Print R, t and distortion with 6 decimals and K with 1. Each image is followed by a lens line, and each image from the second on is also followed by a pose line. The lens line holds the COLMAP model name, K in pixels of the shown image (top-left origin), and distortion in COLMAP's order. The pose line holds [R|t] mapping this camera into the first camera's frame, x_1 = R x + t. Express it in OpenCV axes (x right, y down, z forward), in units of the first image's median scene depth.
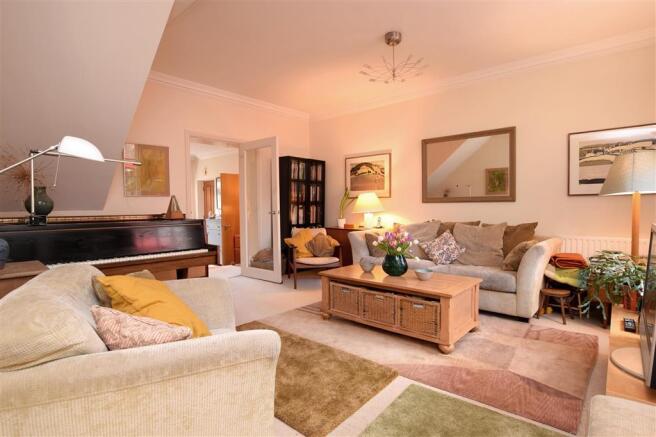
lens RADIAL K [[335.6, 0, 328.0], [0, 335.6, 218.5], [0, 0, 1]] dist [-0.000247, 0.000075]
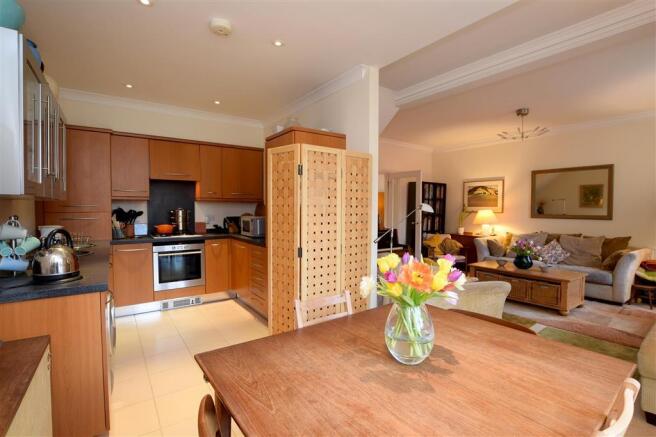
lens RADIAL K [[318.8, 0, 328.0], [0, 318.8, 218.5], [0, 0, 1]] dist [-0.003300, -0.000961]
pose [[0.978311, 0.021870, -0.205982, -0.307954], [-0.021990, 0.999757, 0.001709, -0.036096], [0.205970, 0.002857, 0.978554, -0.503029]]
